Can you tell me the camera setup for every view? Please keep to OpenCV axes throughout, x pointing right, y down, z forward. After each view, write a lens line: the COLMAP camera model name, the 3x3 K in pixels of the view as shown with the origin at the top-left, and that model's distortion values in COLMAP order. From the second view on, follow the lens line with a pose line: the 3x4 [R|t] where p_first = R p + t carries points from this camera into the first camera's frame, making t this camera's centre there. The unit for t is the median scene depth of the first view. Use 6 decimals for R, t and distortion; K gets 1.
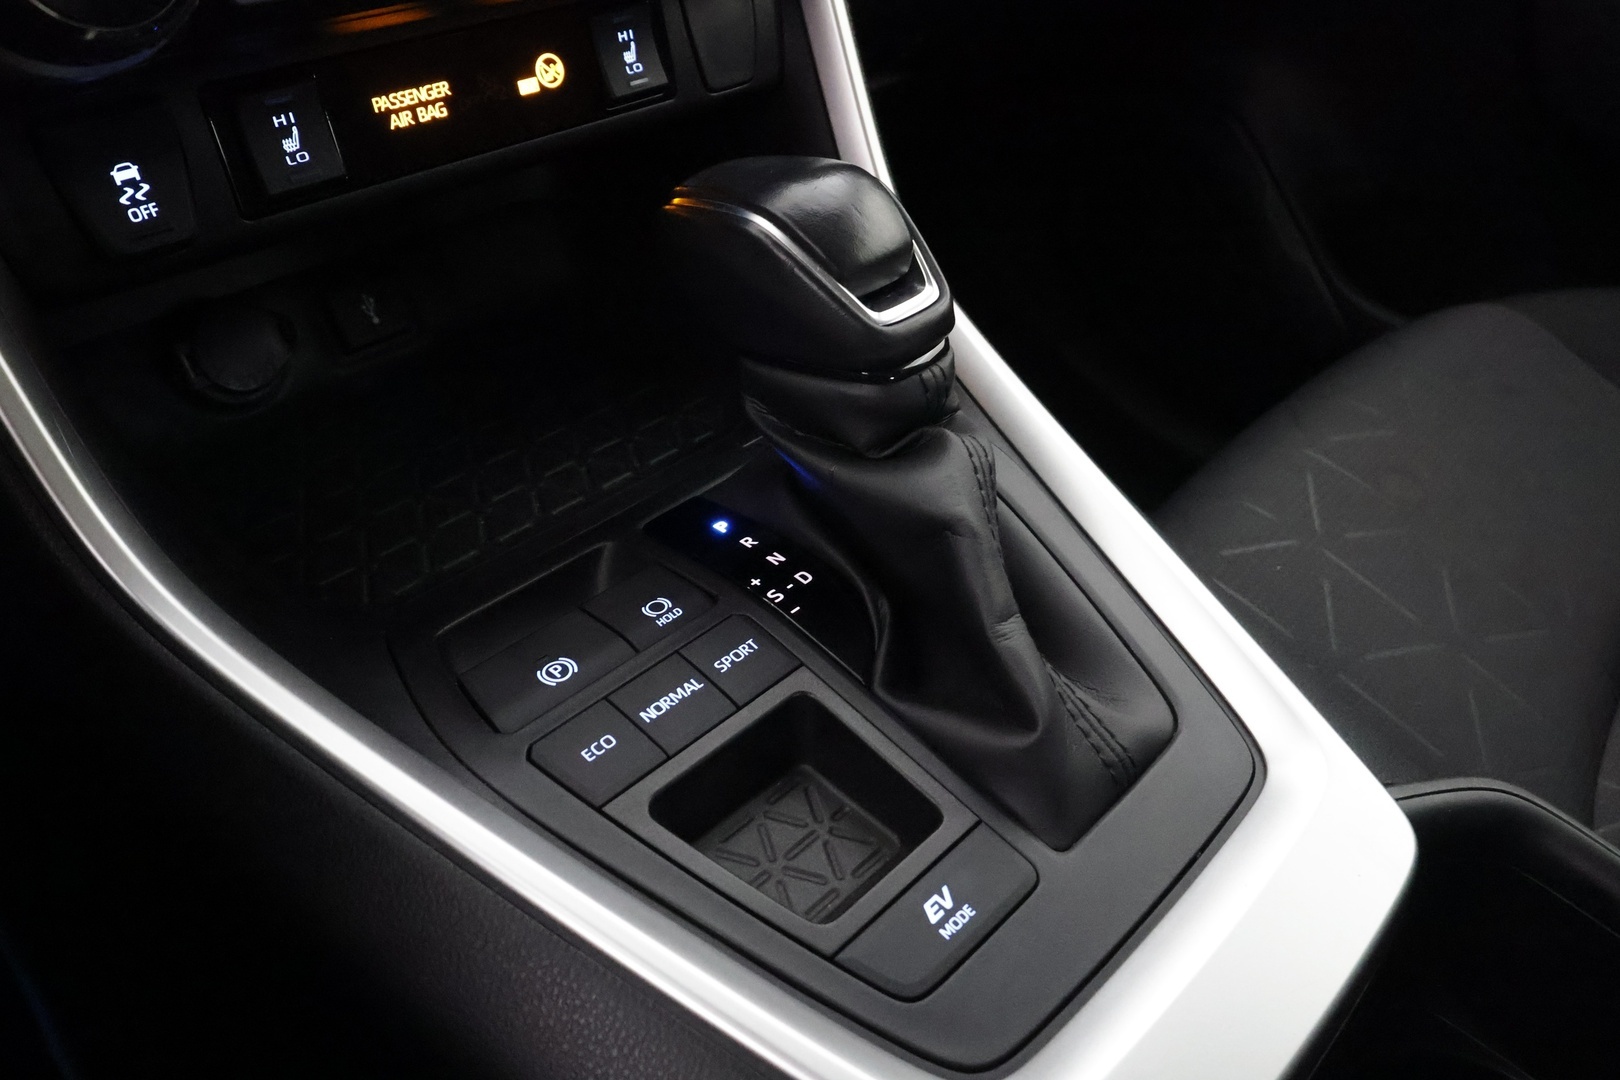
lens RADIAL K [[1291.8, 0, 812.5], [0, 1291.8, 539.7], [0, 0, 1]] dist [-0.001847, 0.012414]
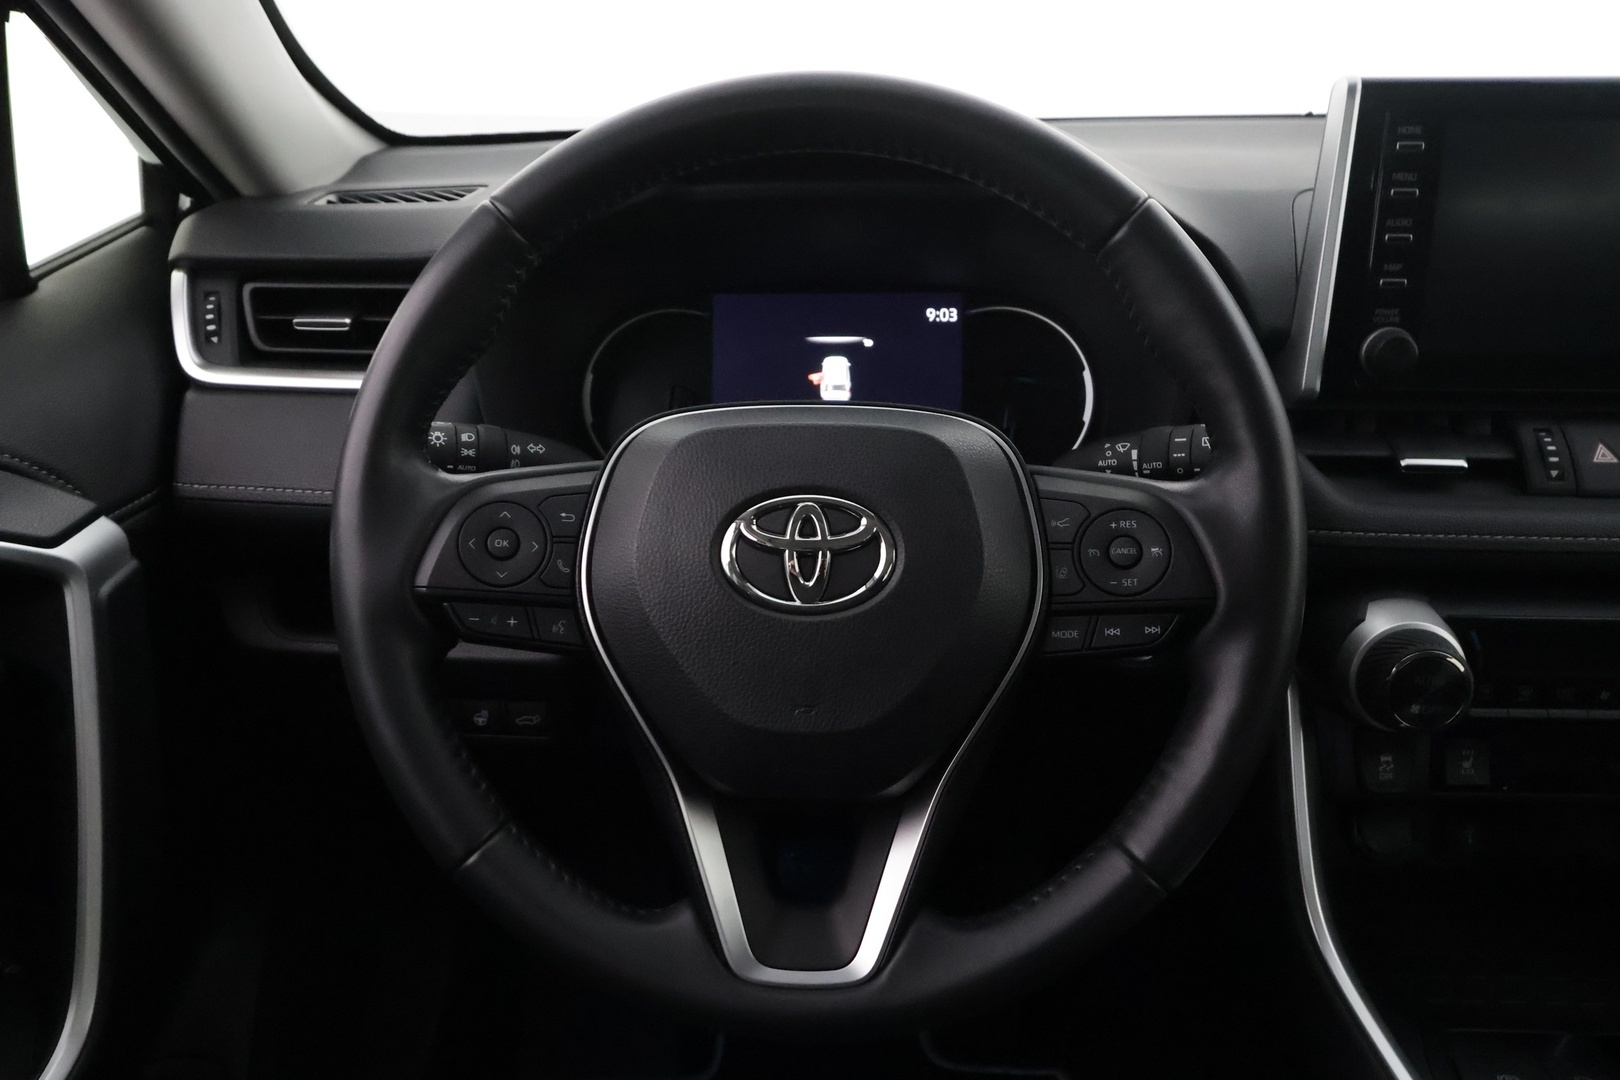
lens RADIAL K [[1291.8, 0, 807.3], [0, 1291.8, 548.1], [0, 0, 1]] dist [-0.001847, 0.012414]
pose [[0.662396, 0.233976, -0.711679, 0.253520], [-0.429424, 0.897004, -0.104782, 0.041388], [0.613862, 0.375019, 0.694647, -1.085011]]
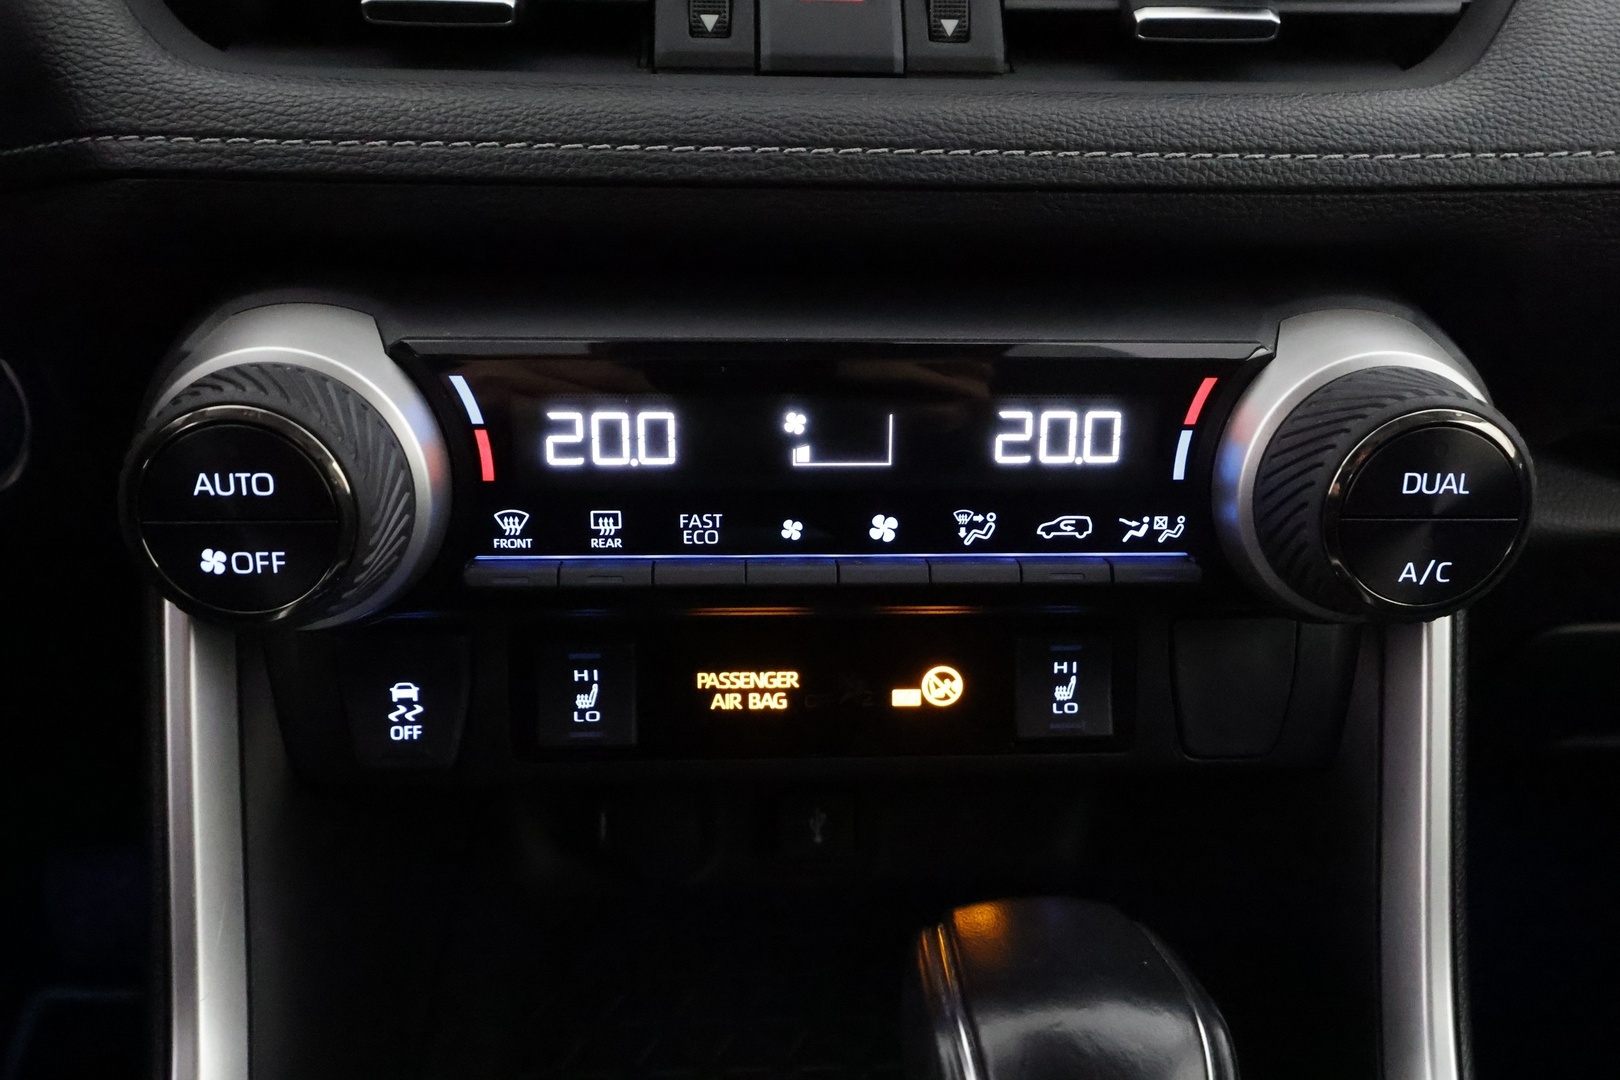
lens RADIAL K [[1291.8, 0, 820.9], [0, 1291.8, 536.6], [0, 0, 1]] dist [-0.001847, 0.012414]
pose [[0.719567, 0.245293, -0.649658, 0.262540], [-0.406882, 0.907051, -0.108189, -0.356649], [0.562735, 0.342183, 0.752489, 0.345215]]
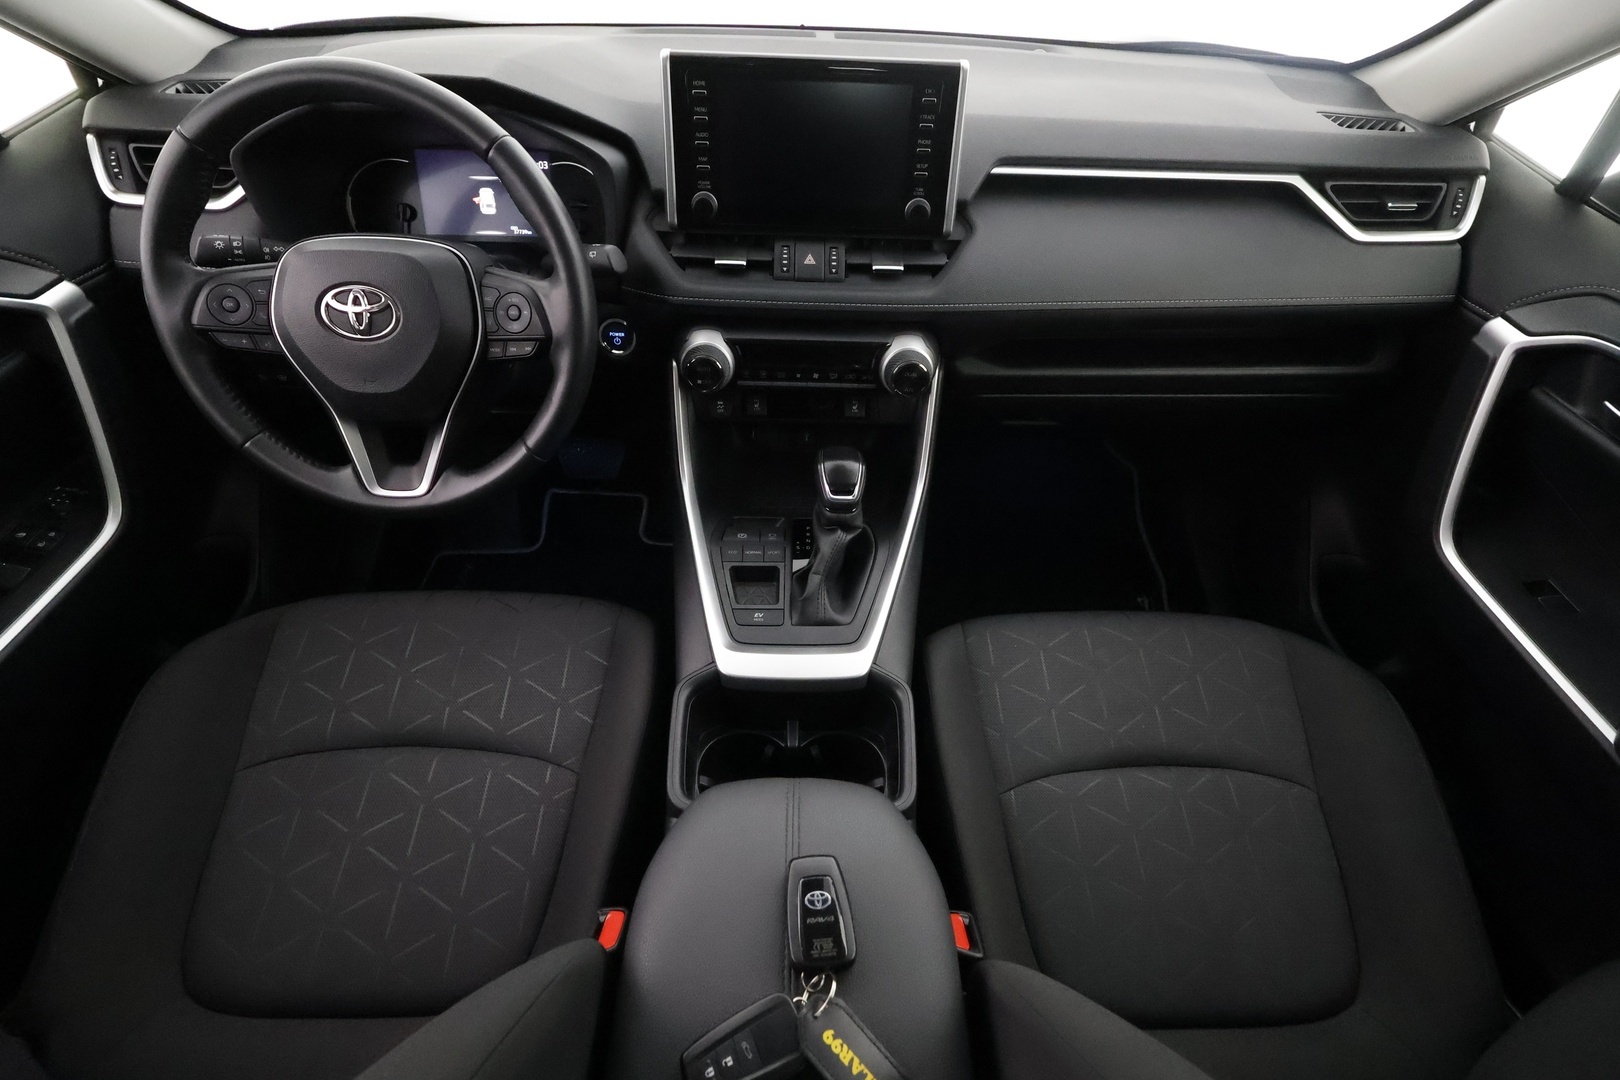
lens RADIAL K [[755.0, 0, 804.4], [0, 755.0, 546.3], [0, 0, 1]] dist [0.000604, 0.001591]
pose [[0.695270, 0.470376, -0.543458, 1.284633], [-0.436690, 0.877008, 0.200395, -0.447768], [0.570878, 0.097995, 0.815166, -0.934340]]
